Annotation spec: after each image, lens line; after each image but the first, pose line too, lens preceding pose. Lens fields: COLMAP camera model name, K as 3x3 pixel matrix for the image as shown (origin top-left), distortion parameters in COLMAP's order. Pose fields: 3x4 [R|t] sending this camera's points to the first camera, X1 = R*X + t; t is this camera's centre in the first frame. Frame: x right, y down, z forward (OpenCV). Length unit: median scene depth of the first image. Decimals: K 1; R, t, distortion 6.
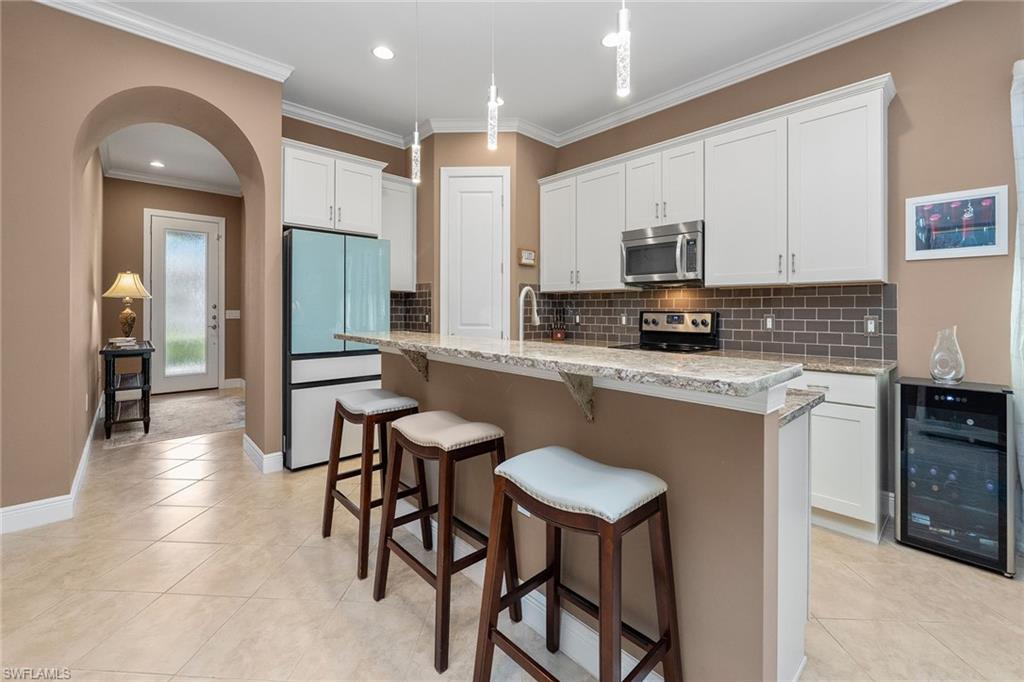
lens RADIAL K [[420.8, 0, 512.3], [0, 420.8, 305.4], [0, 0, 1]] dist [-0.006538, 0.000856]
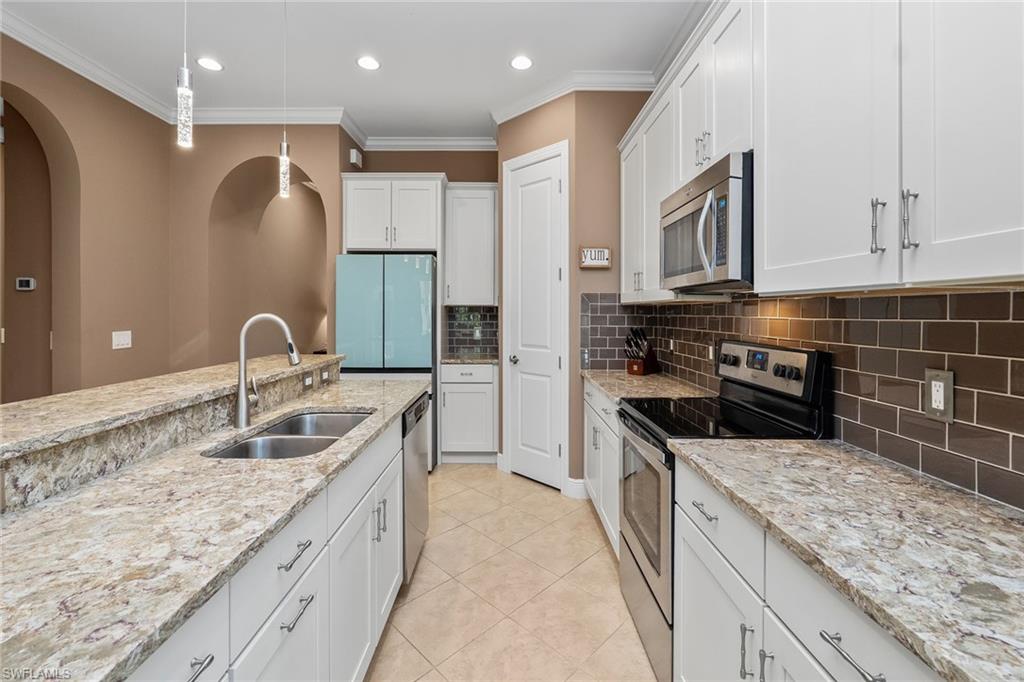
lens RADIAL K [[420.8, 0, 511.0], [0, 420.8, 312.7], [0, 0, 1]] dist [-0.006538, 0.000856]
pose [[0.741123, -0.000972, -0.671369, 0.507310], [0.005945, 0.999969, 0.005114, -0.026786], [0.671343, -0.007781, 0.741106, 0.436066]]
